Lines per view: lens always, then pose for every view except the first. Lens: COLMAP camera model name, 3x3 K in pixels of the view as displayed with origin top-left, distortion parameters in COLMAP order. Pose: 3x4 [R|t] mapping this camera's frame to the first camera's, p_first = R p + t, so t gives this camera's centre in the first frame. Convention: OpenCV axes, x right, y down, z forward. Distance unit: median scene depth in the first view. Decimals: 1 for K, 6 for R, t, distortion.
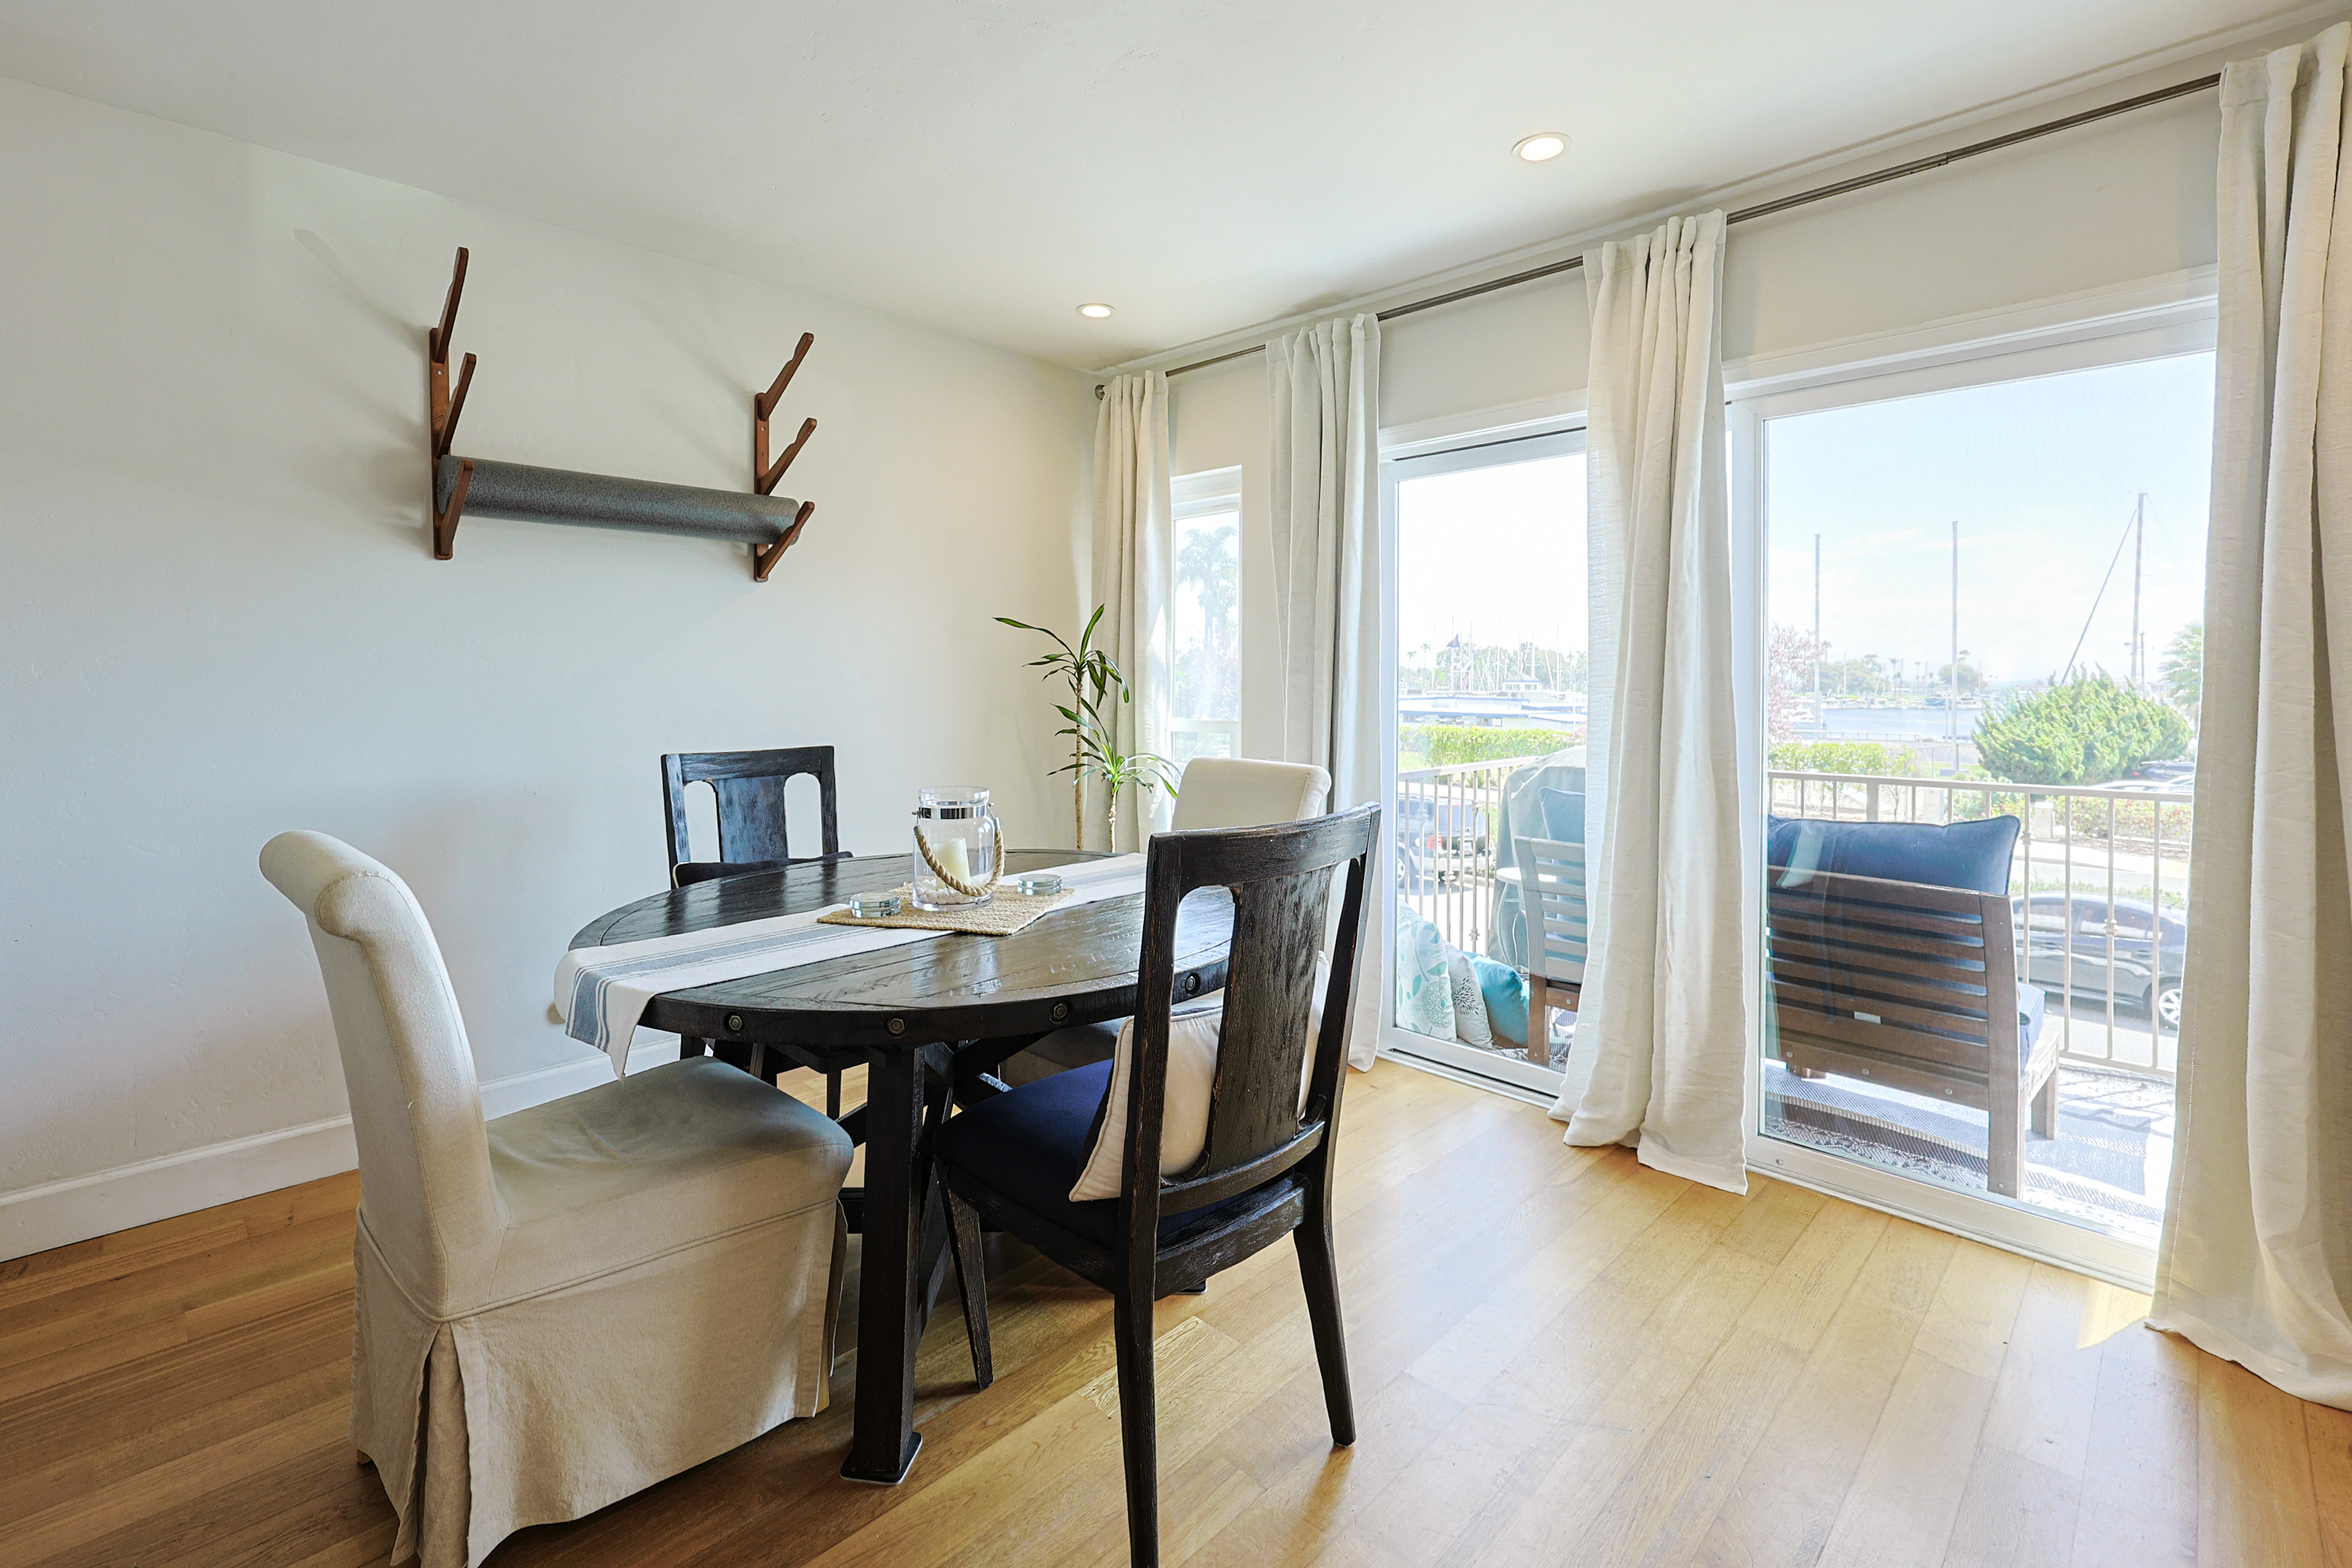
lens RADIAL K [[1045.1, 0, 1185.0], [0, 1045.1, 680.3], [0, 0, 1]] dist [-0.001323, 0.000194]
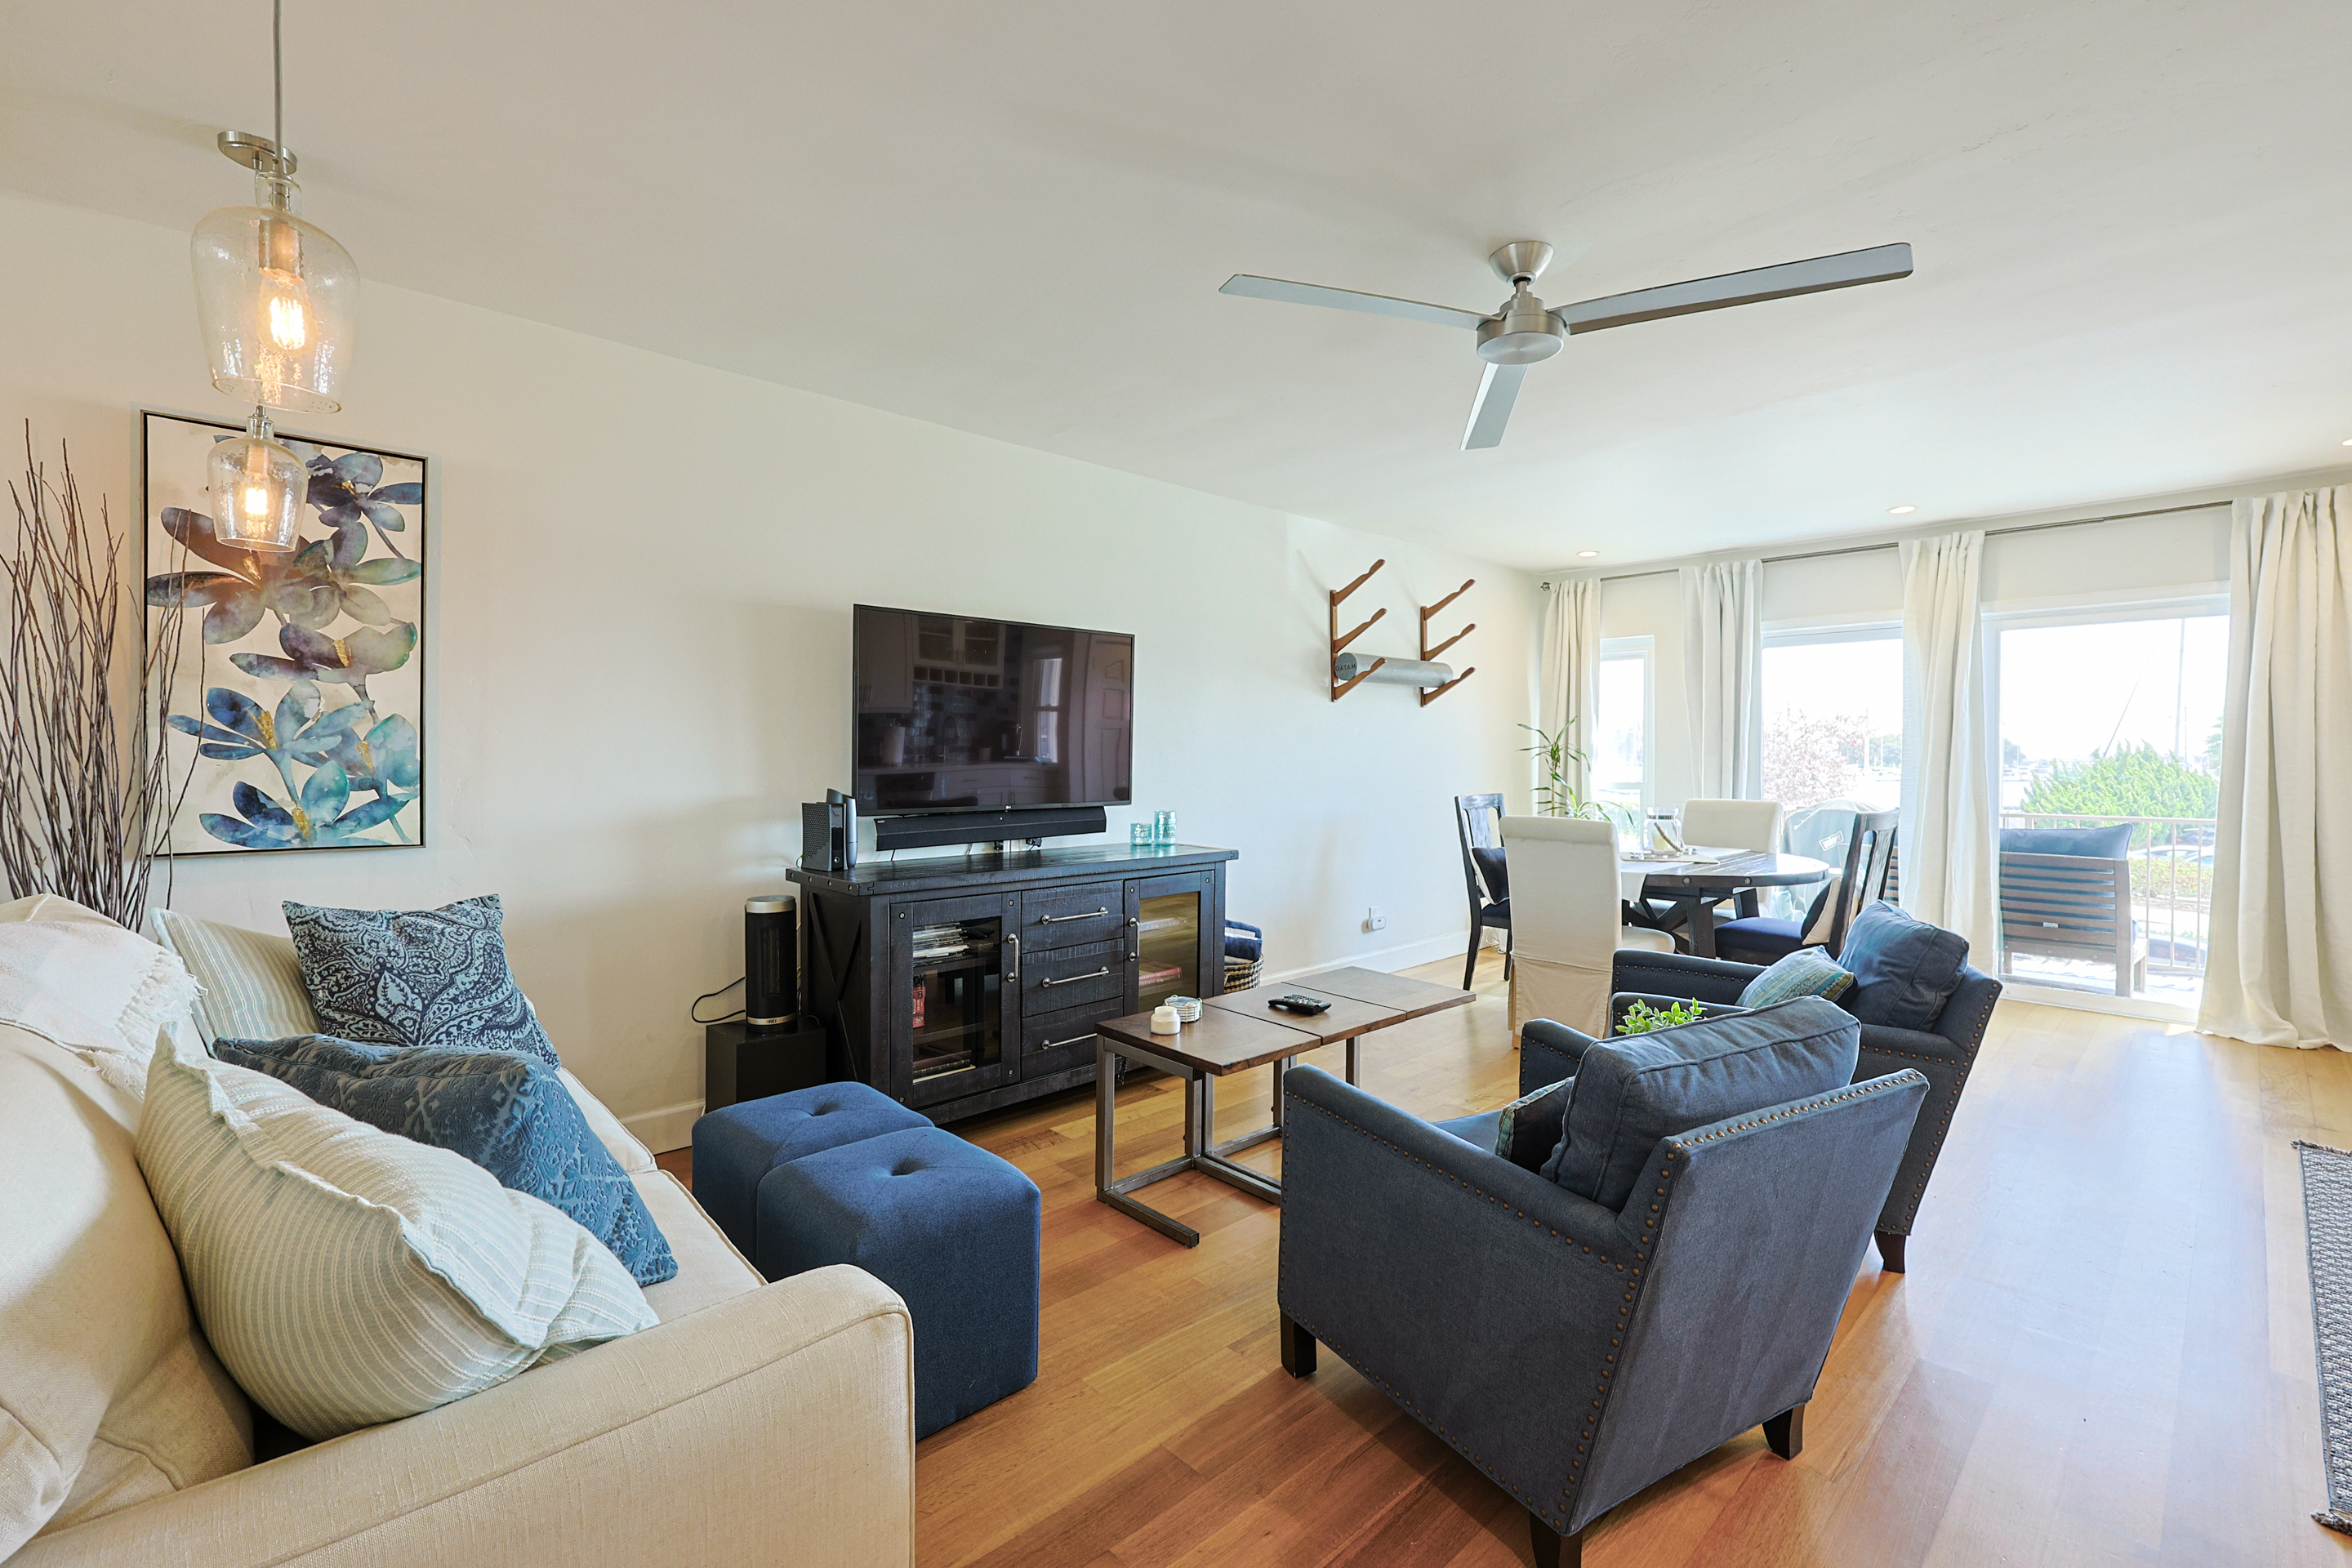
lens RADIAL K [[1011.1, 0, 1175.6], [0, 1011.1, 765.1], [0, 0, 1]] dist [-0.000271, -0.000157]
pose [[0.999101, -0.001423, -0.042366, -0.965165], [0.001907, 0.999933, 0.011394, -0.013689], [0.042347, -0.011465, 0.999037, -1.033211]]
